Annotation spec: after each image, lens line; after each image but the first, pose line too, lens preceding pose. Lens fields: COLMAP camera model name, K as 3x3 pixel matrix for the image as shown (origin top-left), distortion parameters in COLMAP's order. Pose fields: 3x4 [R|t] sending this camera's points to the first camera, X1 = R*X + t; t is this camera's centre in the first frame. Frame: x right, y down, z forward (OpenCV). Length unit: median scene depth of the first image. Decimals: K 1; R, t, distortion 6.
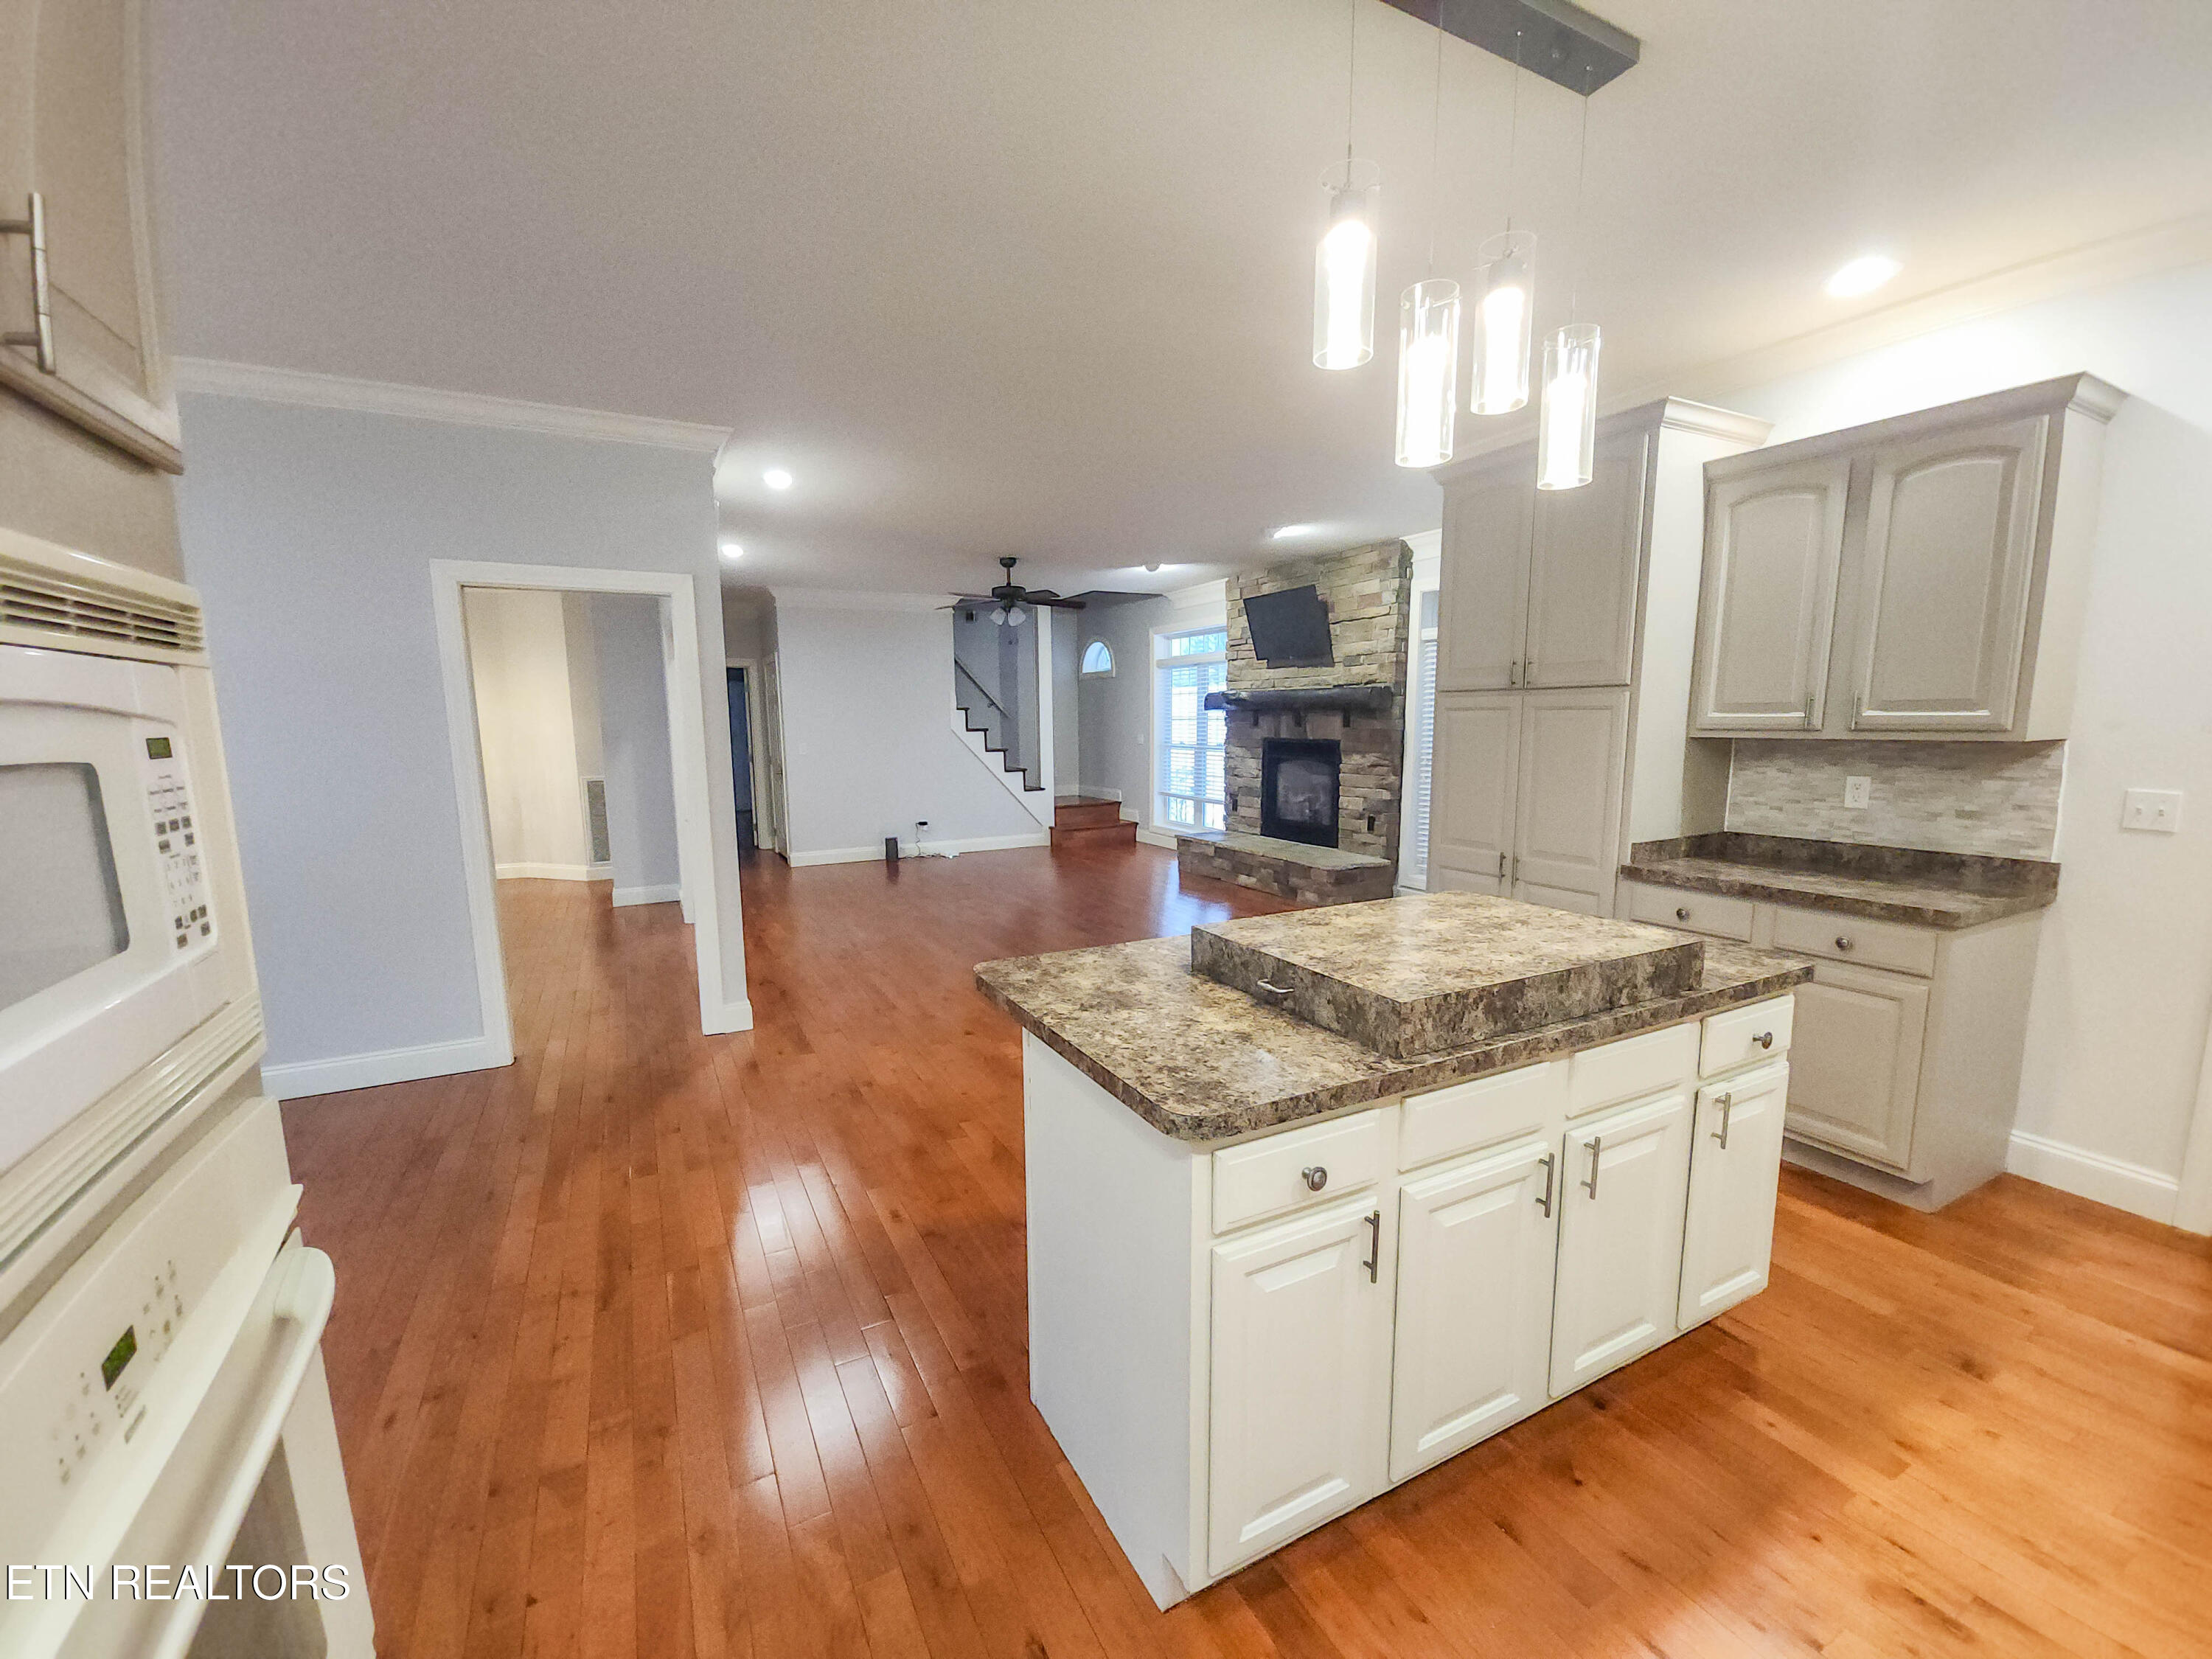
lens RADIAL K [[907.3, 0, 1097.3], [0, 907.3, 828.6], [0, 0, 1]] dist [0.003683, -0.000578]
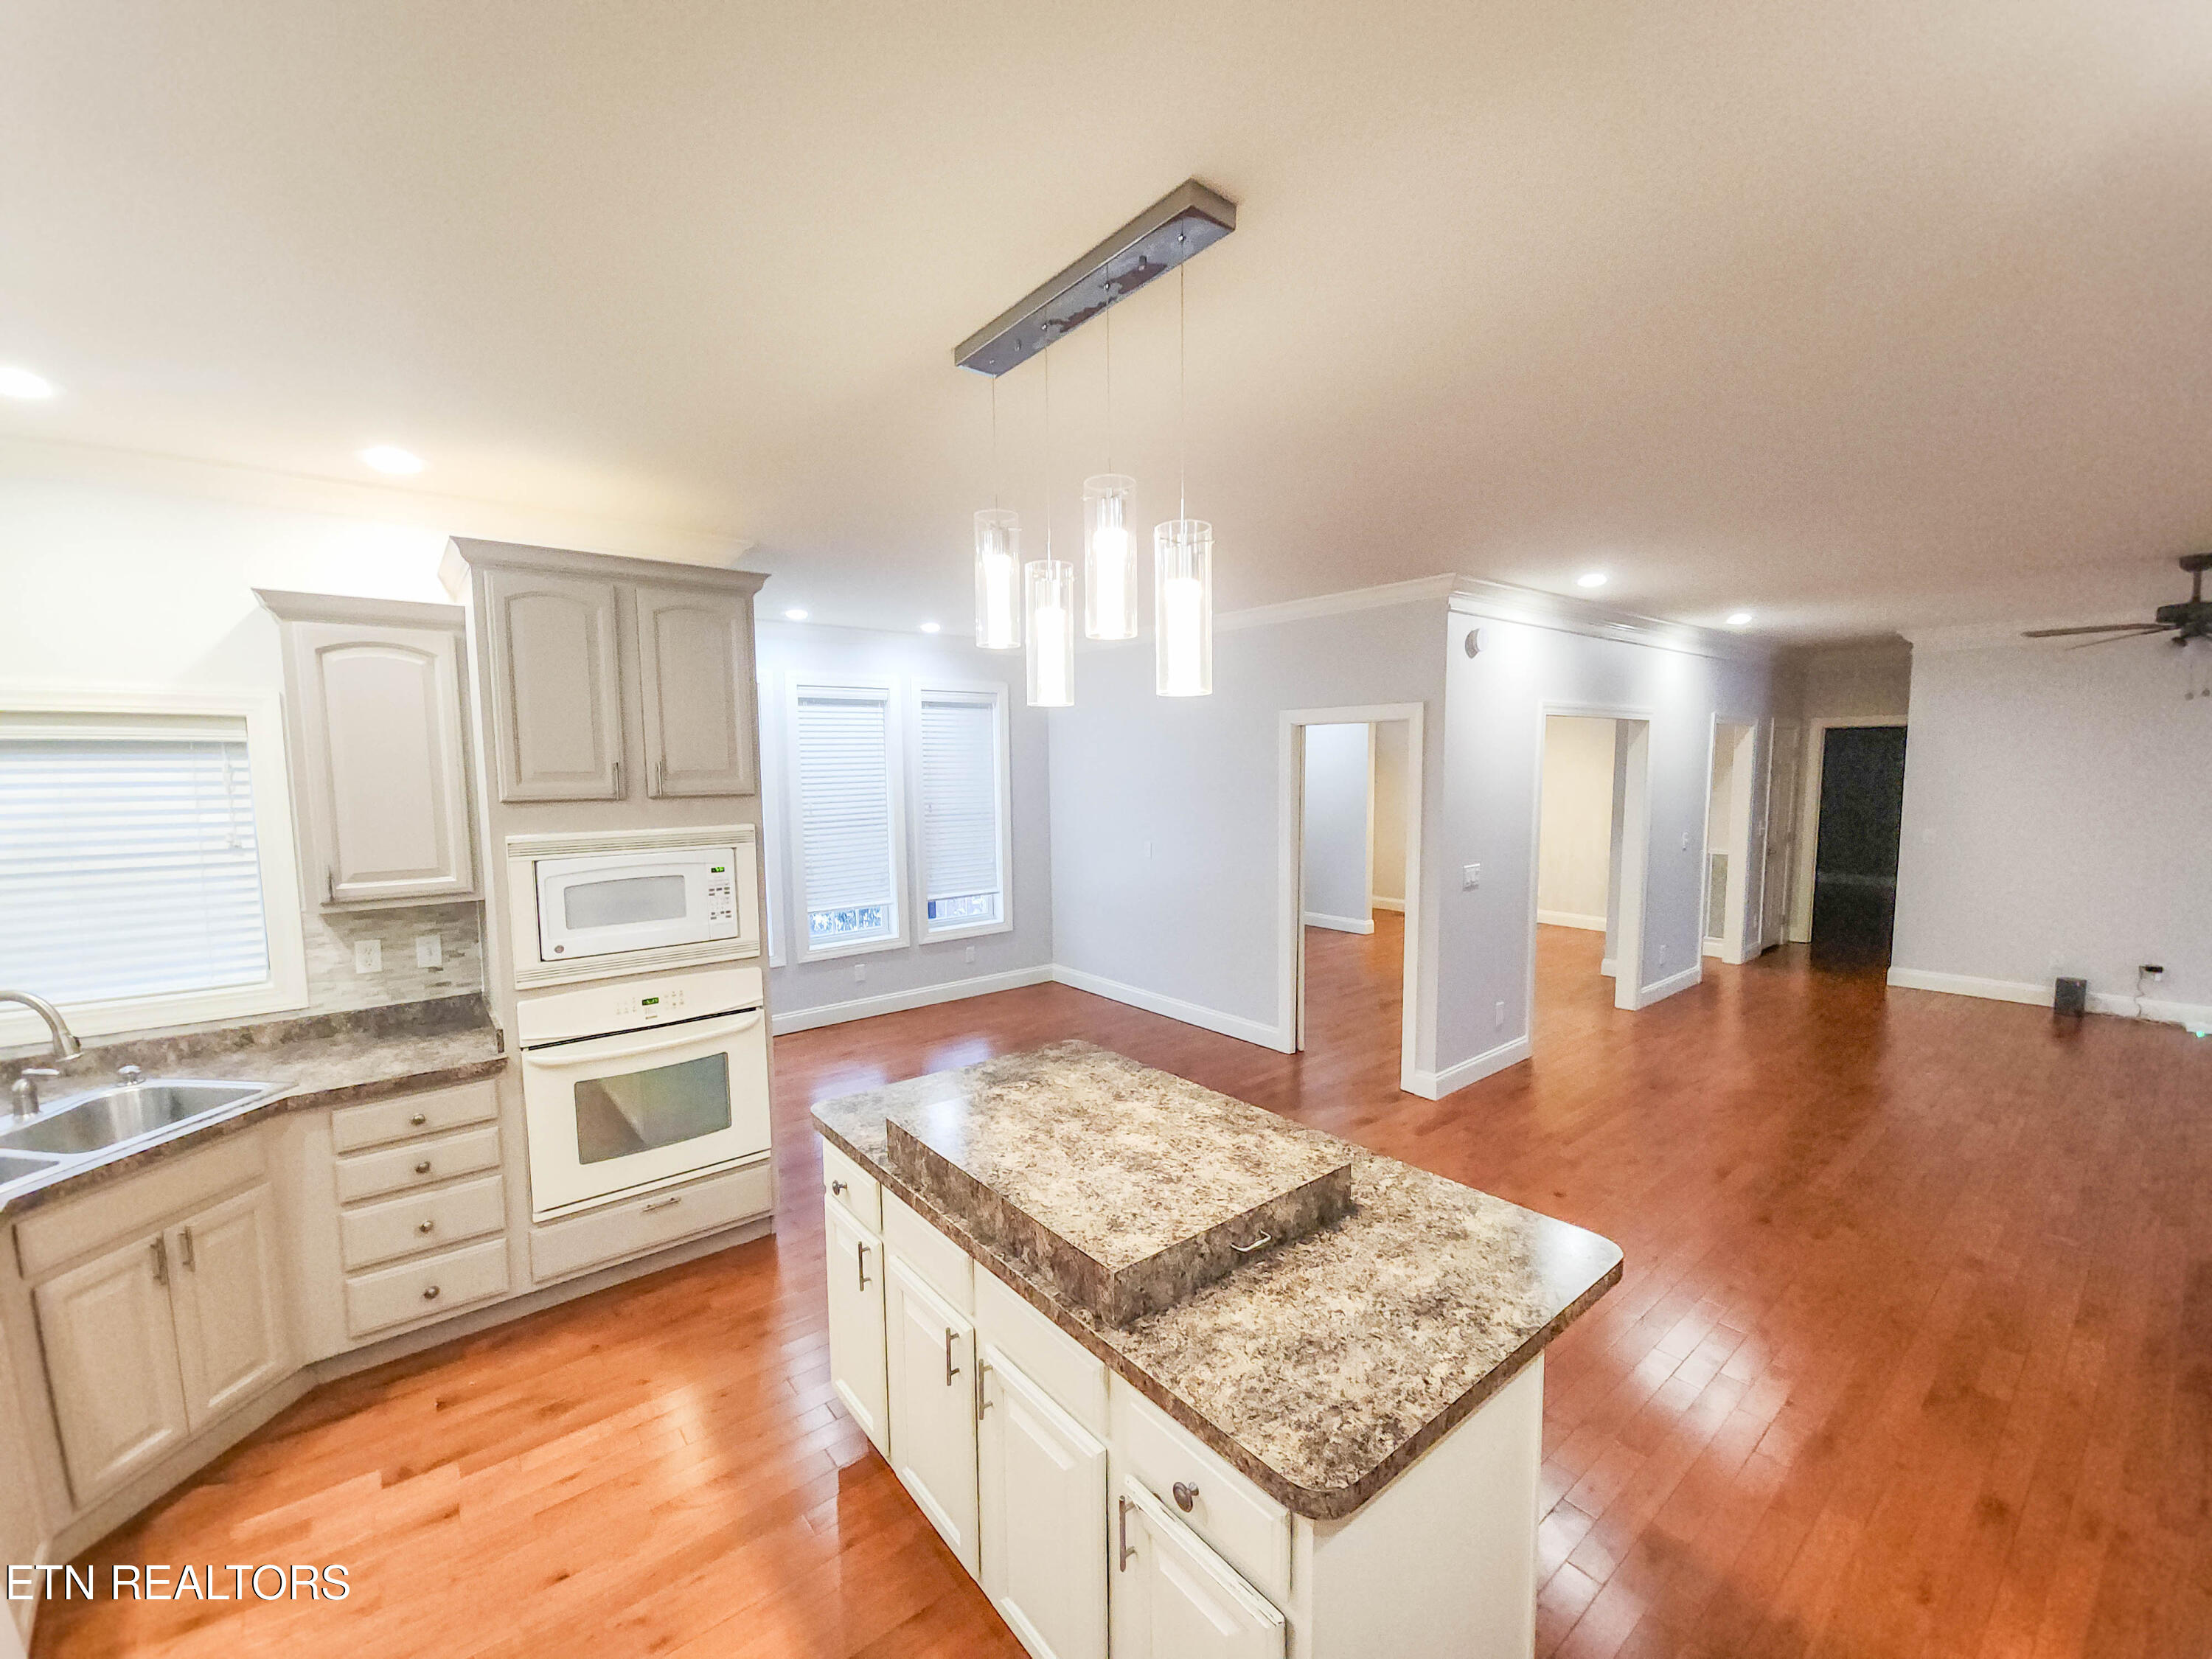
lens RADIAL K [[907.3, 0, 1100.2], [0, 907.3, 845.3], [0, 0, 1]] dist [0.003683, -0.000578]
pose [[0.194588, 0.097663, -0.976011, 1.431226], [-0.109566, 0.990968, 0.077315, -0.312883], [0.974747, 0.091894, 0.203531, 0.808363]]
